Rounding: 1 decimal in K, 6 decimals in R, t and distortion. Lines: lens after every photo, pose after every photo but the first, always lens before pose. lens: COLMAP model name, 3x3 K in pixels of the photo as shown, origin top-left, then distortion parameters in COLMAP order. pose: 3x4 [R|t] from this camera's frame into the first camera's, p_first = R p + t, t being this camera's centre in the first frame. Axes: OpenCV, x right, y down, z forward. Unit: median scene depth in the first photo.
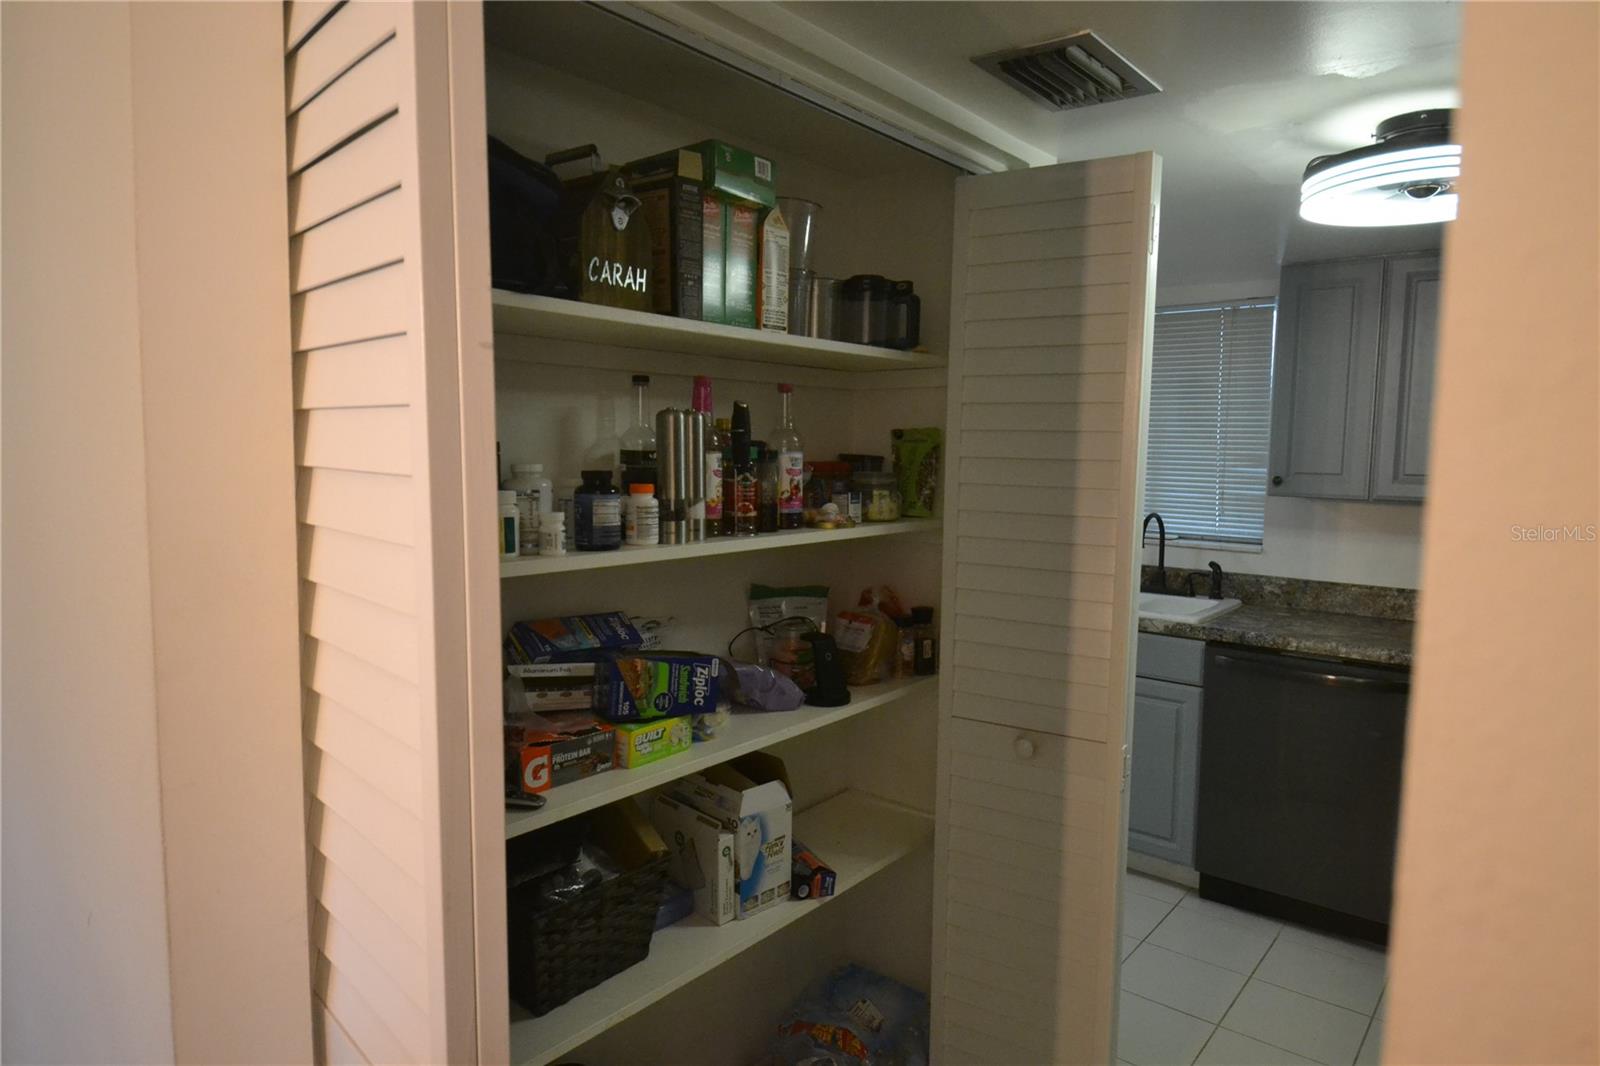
lens RADIAL K [[973.7, 0, 800.0], [0, 973.7, 533.0], [0, 0, 1]] dist [0.050206, -0.064334]
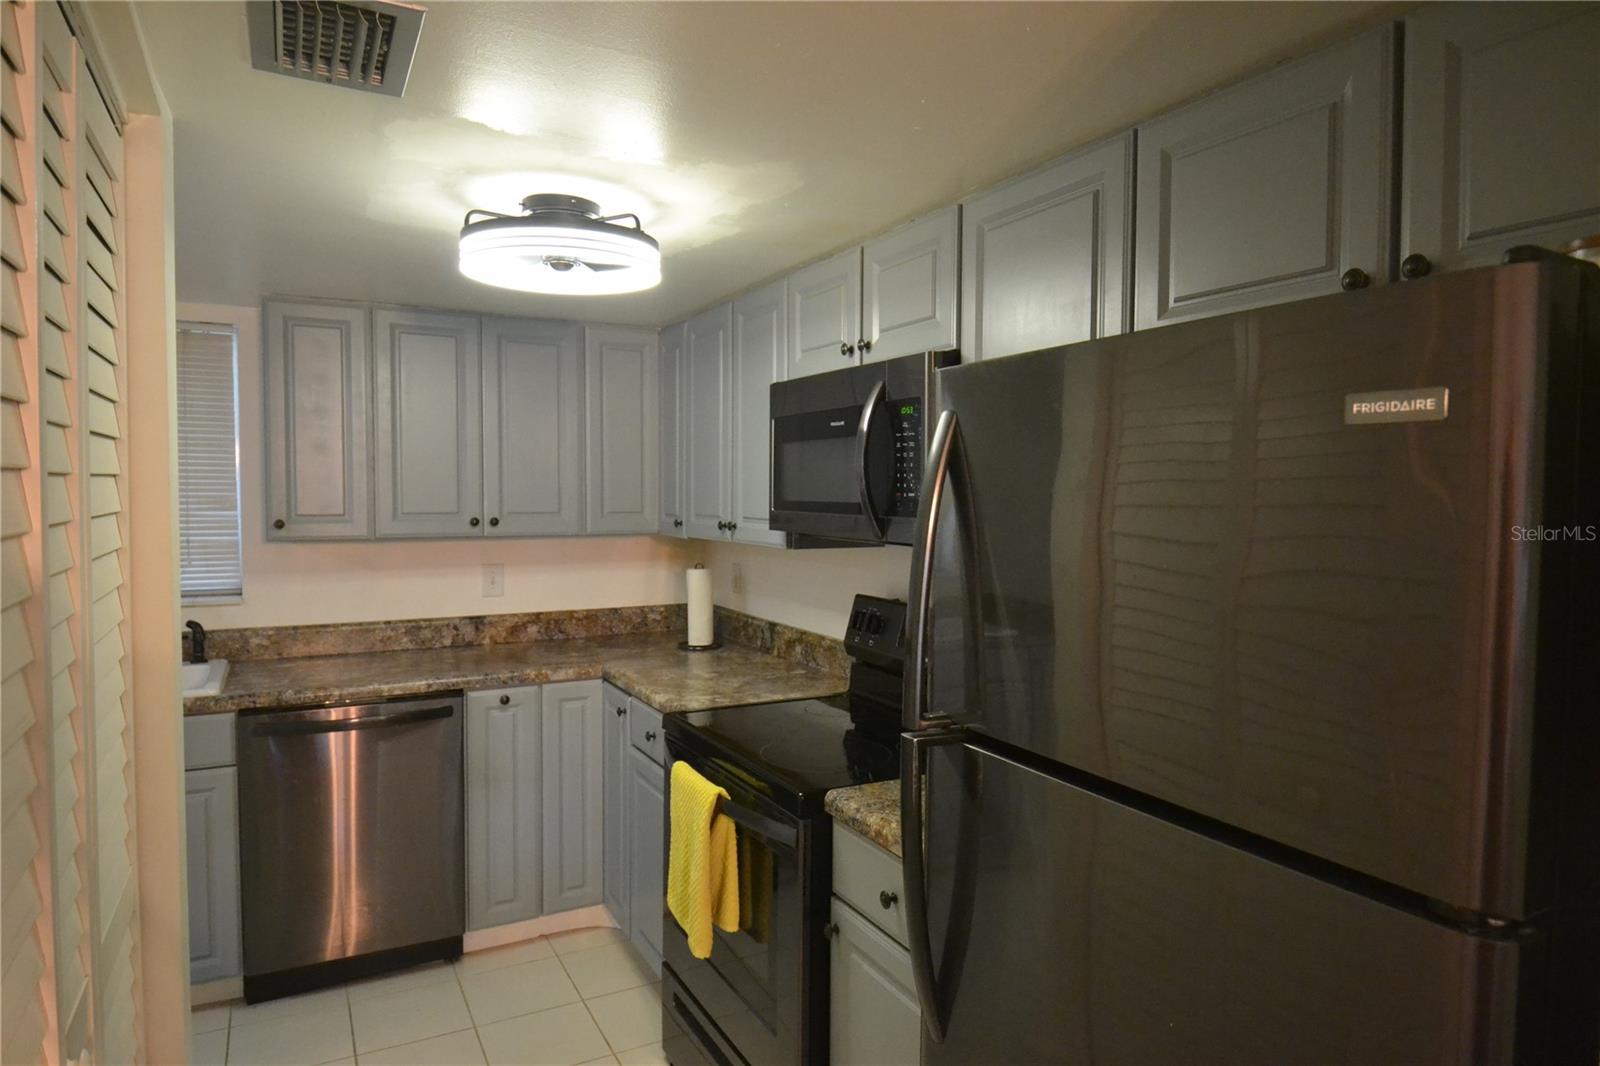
lens RADIAL K [[964.7, 0, 793.9], [0, 964.7, 532.6], [0, 0, 1]] dist [0.048327, -0.062239]
pose [[0.398459, -0.056355, 0.915453, -0.162452], [0.086744, 0.995952, 0.023554, -0.024374], [-0.913075, 0.070025, 0.401734, 0.178184]]
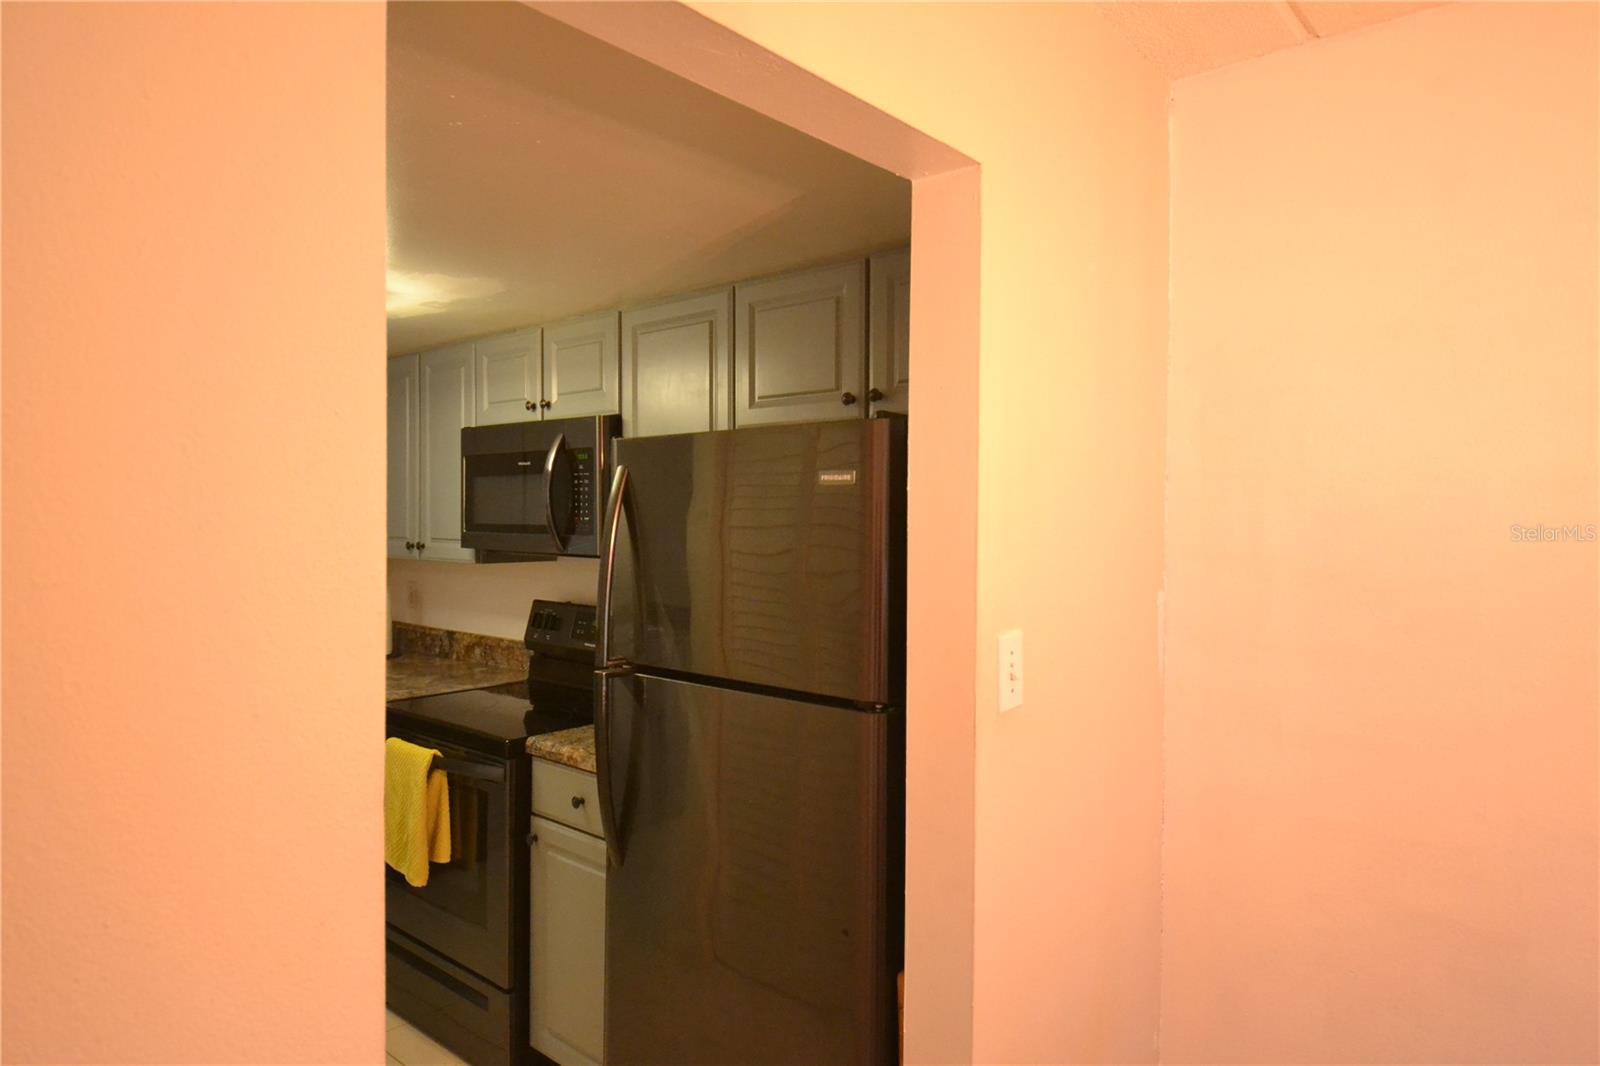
lens RADIAL K [[964.7, 0, 793.9], [0, 964.7, 532.6], [0, 0, 1]] dist [0.048327, -0.062239]
pose [[0.040480, -0.033772, 0.998609, -0.395755], [0.087724, 0.995689, 0.030117, -0.024888], [-0.995322, 0.086383, 0.043268, 0.141661]]
